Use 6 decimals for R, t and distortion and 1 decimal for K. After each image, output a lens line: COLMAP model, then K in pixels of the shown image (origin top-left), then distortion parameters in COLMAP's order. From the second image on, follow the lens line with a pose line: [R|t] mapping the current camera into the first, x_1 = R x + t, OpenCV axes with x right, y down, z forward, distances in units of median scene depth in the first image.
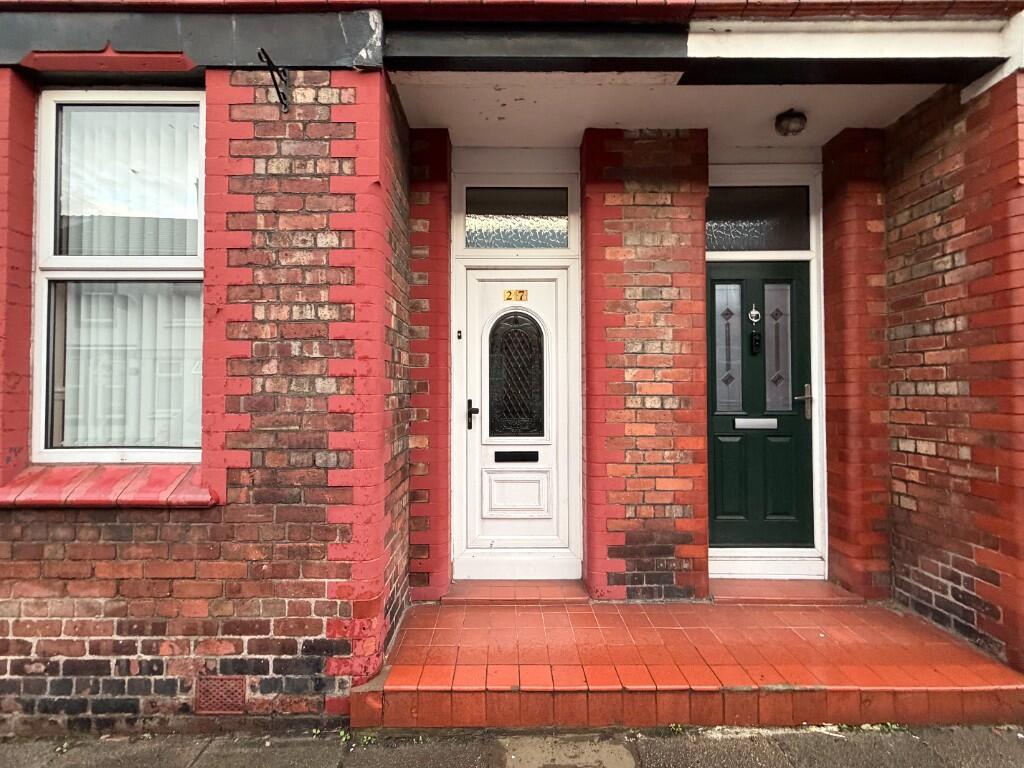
lens RADIAL K [[408.4, 0, 509.4], [0, 408.4, 378.7], [0, 0, 1]] dist [-0.001244, 0.000361]
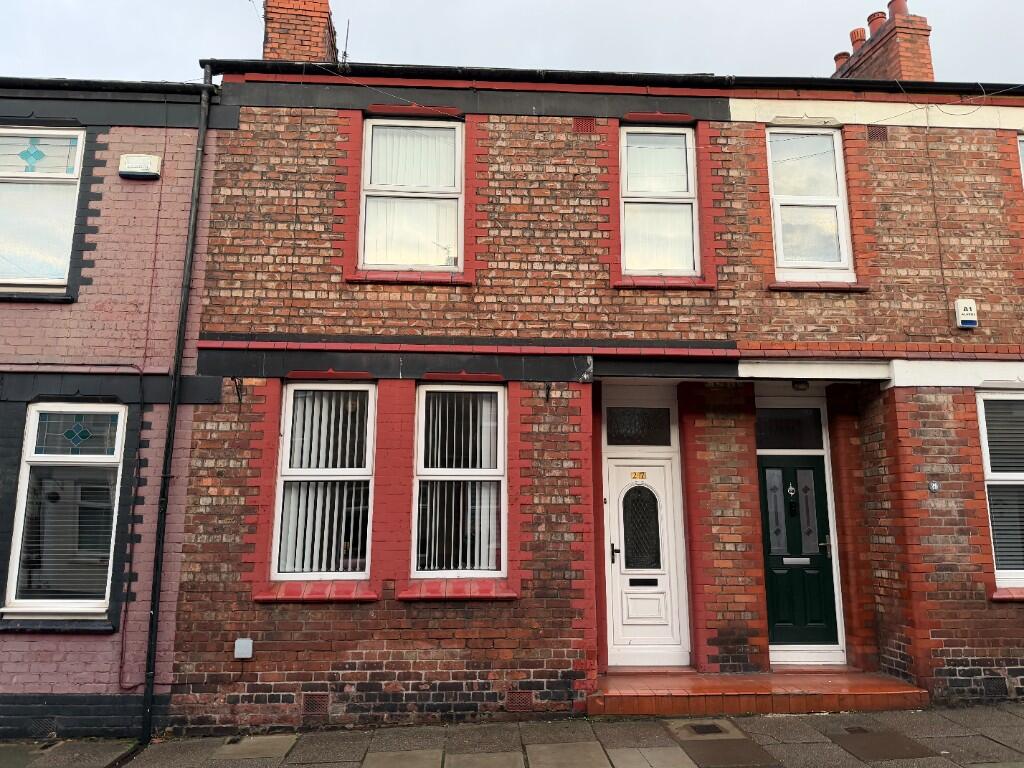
lens RADIAL K [[728.6, 0, 507.7], [0, 728.6, 377.1], [0, 0, 1]] dist [0.066529, -0.051474]
pose [[0.998555, 0.012492, 0.052275, -0.832762], [-0.003652, 0.986138, -0.165888, -0.143065], [-0.053623, 0.165457, 0.984758, -2.339327]]
